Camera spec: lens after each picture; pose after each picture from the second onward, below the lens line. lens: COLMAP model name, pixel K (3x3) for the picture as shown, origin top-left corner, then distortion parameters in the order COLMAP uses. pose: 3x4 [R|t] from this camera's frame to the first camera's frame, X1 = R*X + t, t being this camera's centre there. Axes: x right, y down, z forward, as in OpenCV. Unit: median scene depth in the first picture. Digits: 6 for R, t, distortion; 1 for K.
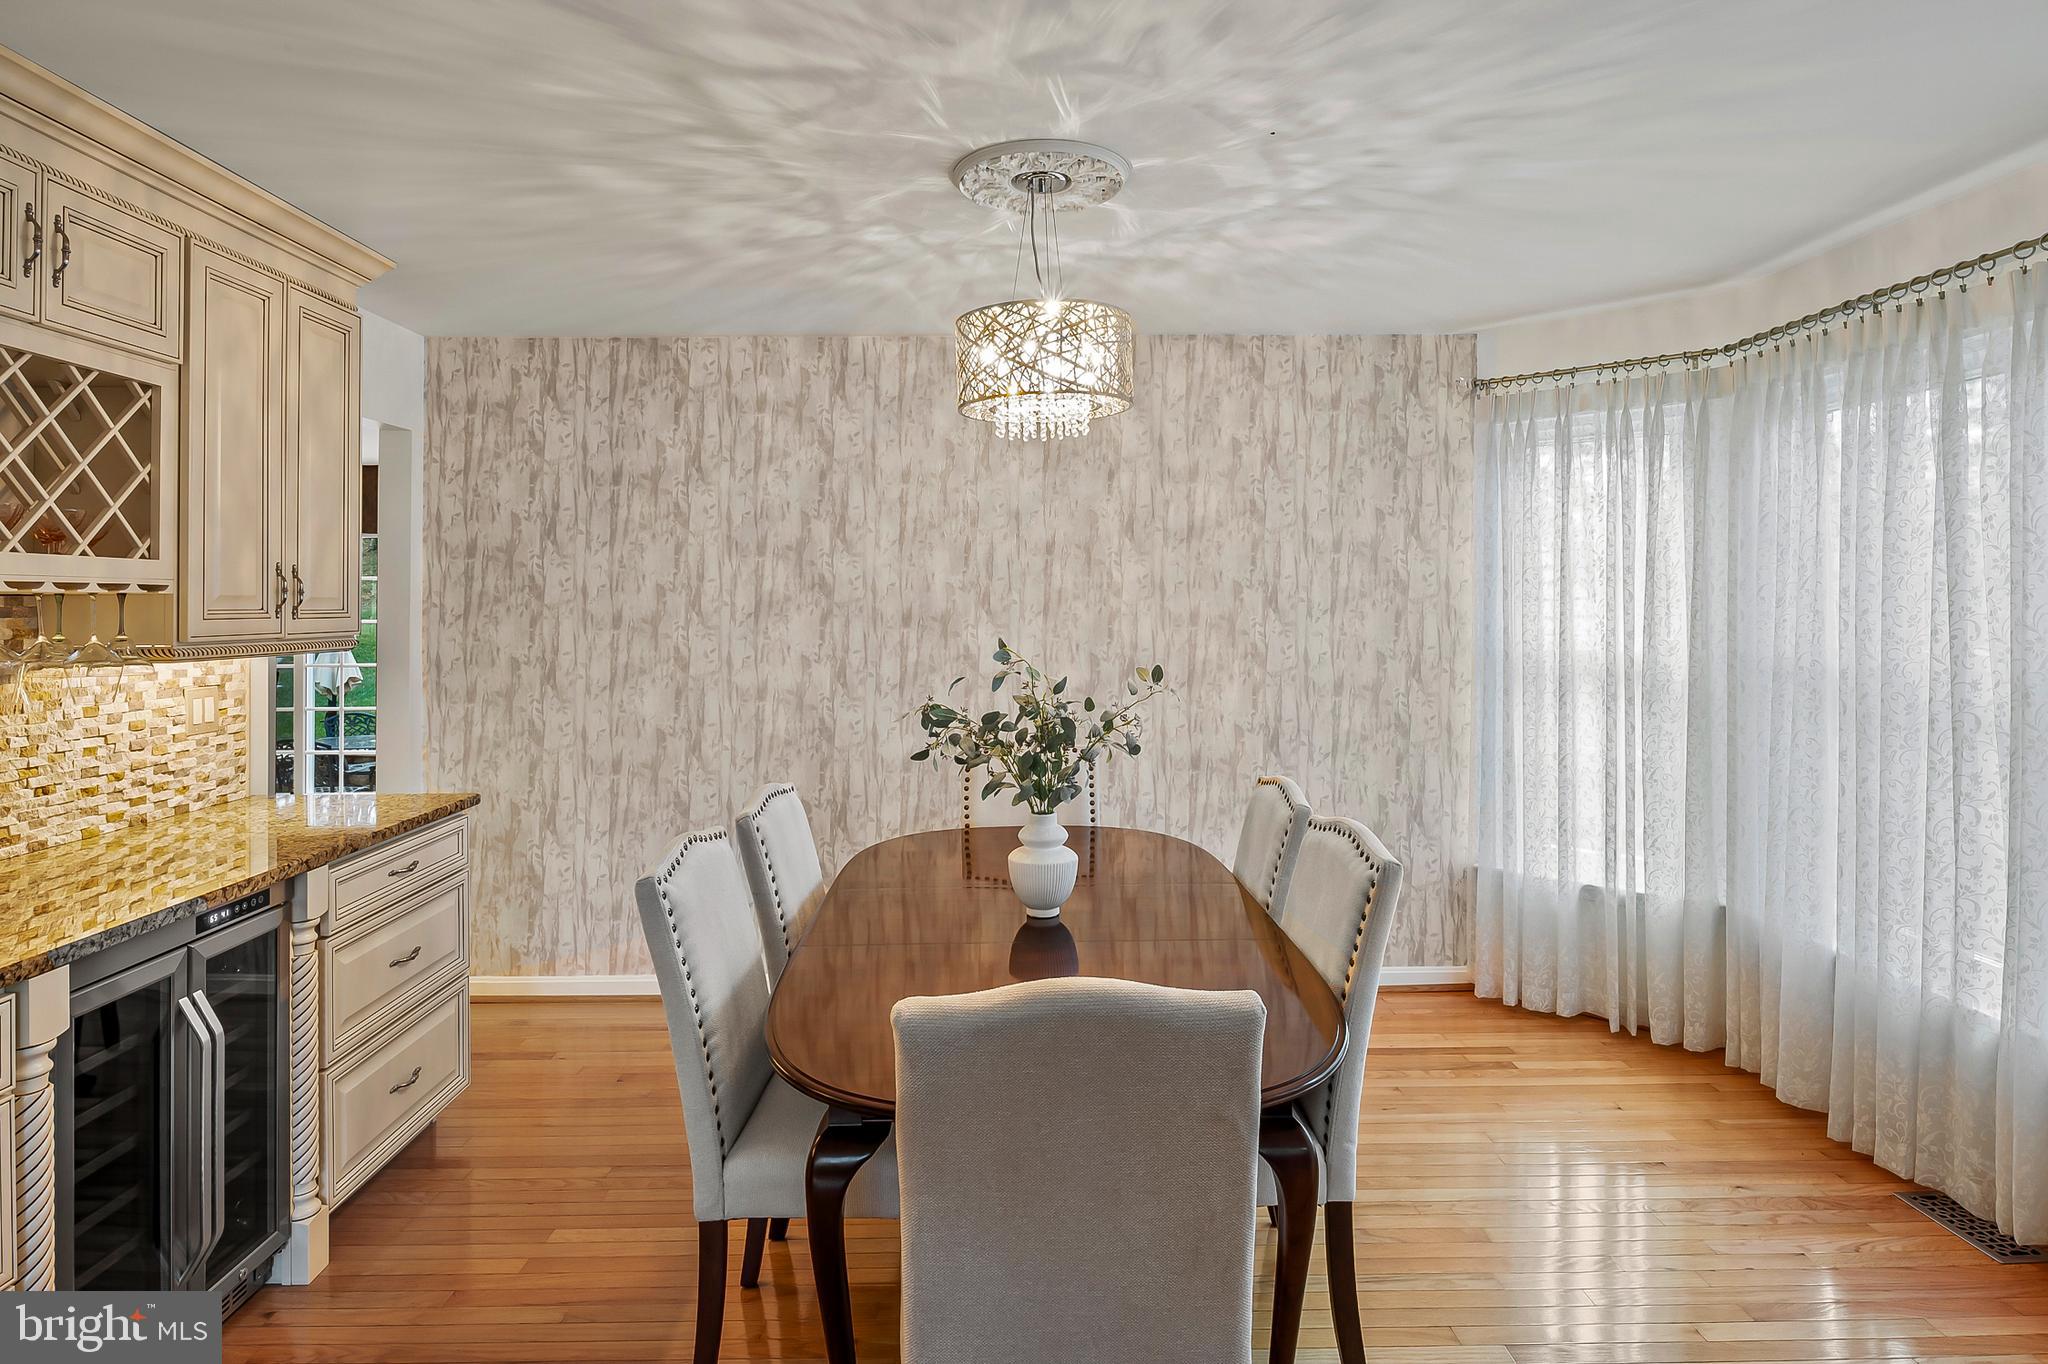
lens RADIAL K [[1120.3, 0, 1018.4], [0, 1120.3, 591.6], [0, 0, 1]] dist [-0.004843, -0.002070]
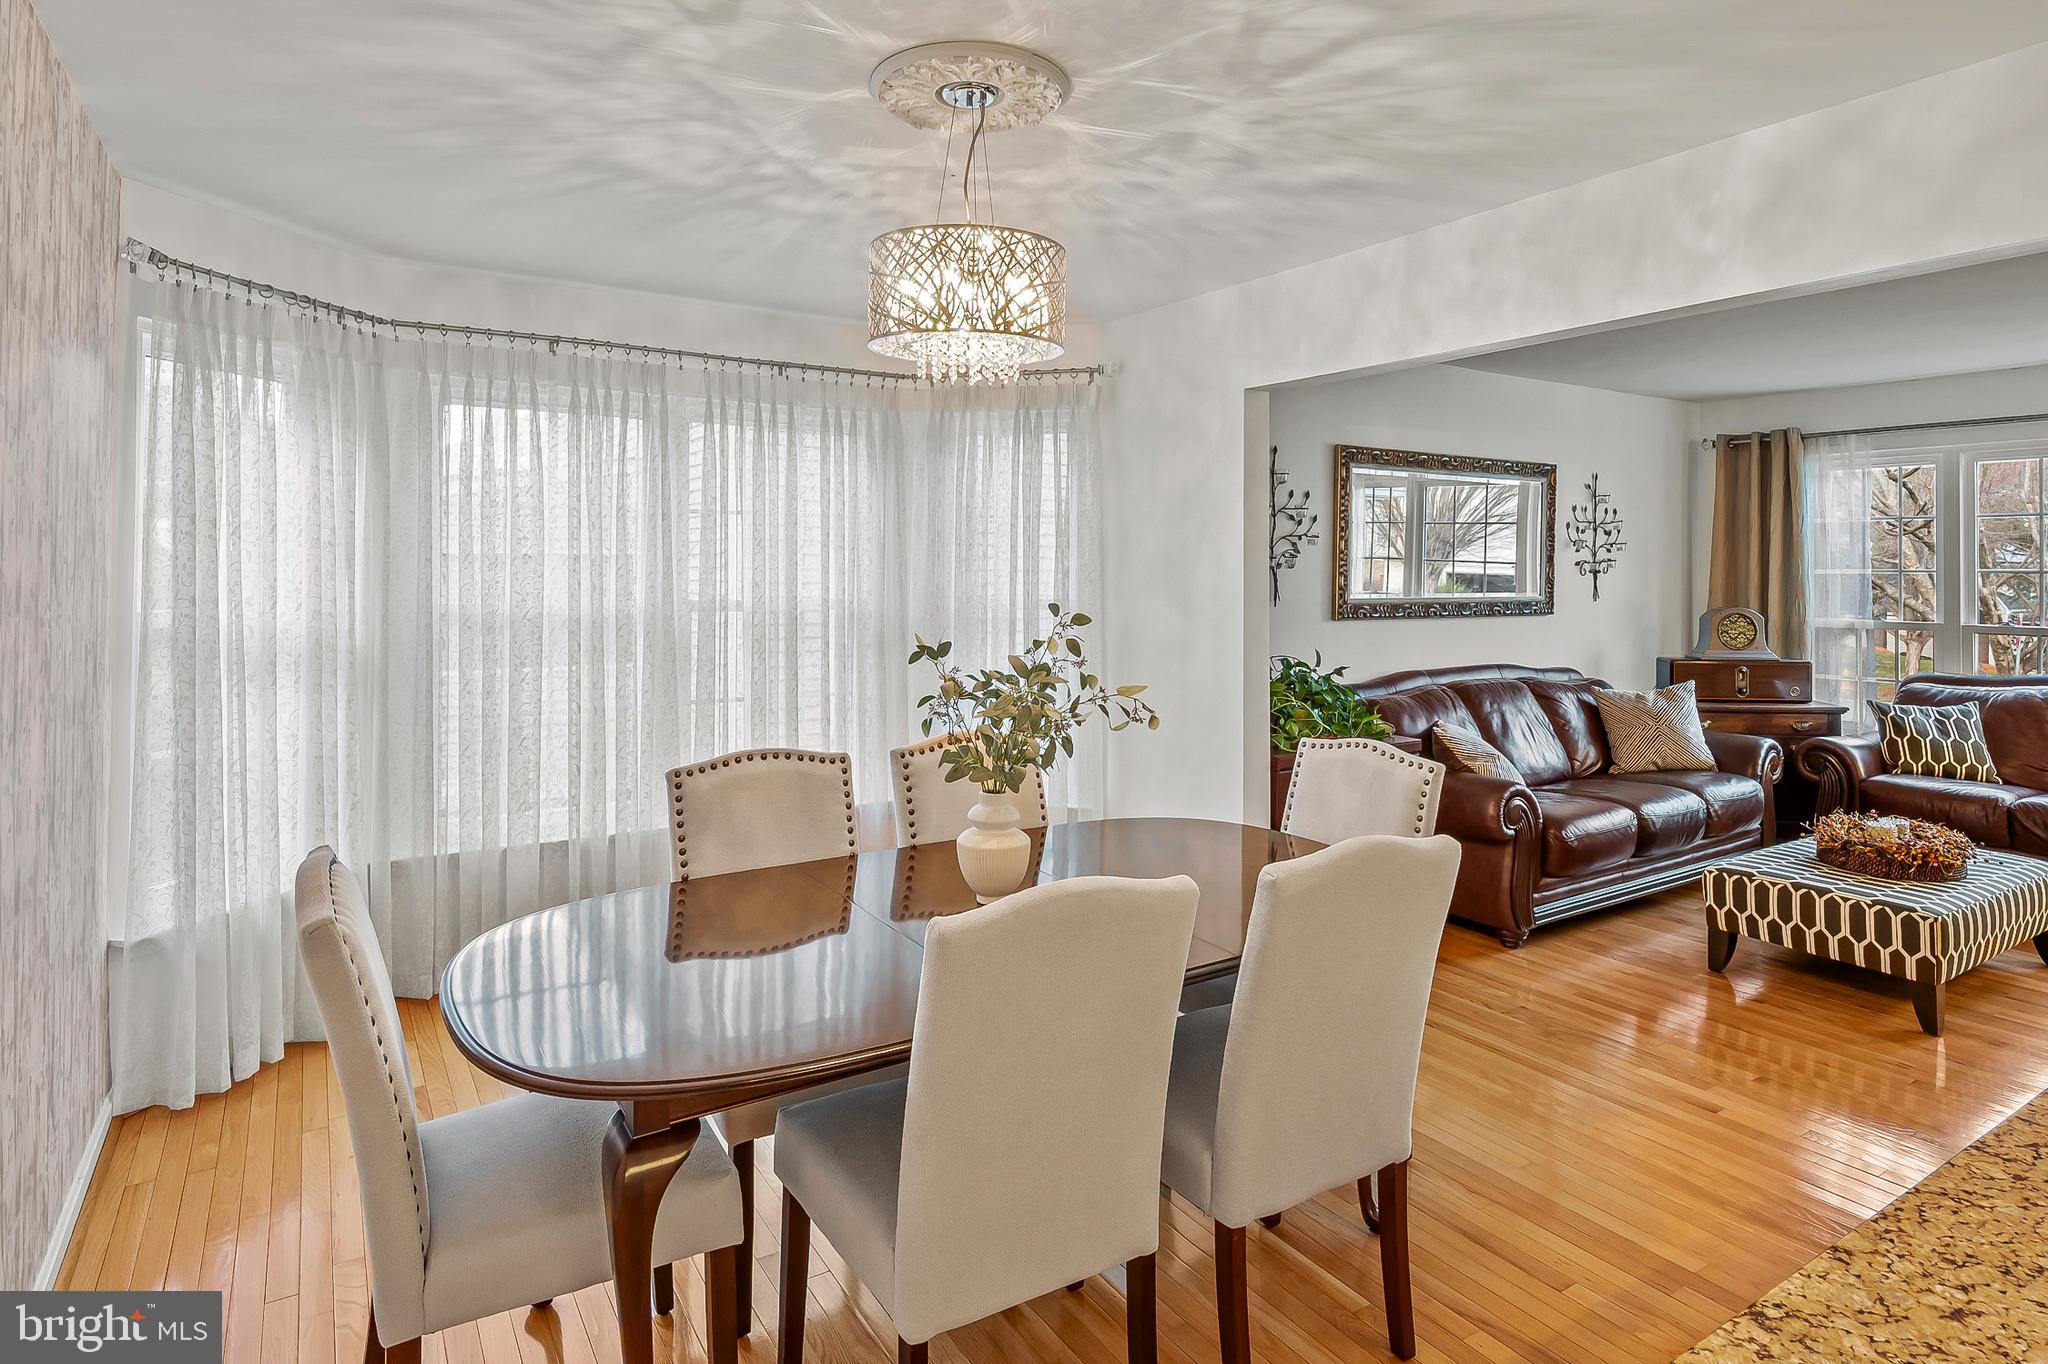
lens RADIAL K [[1120.3, 0, 1018.4], [0, 1120.3, 591.6], [0, 0, 1]] dist [-0.004843, -0.002070]
pose [[-0.522492, -0.010892, 0.852575, -0.752219], [-0.008960, 0.999933, 0.007284, 0.025203], [-0.852597, -0.003833, -0.522554, 1.403824]]
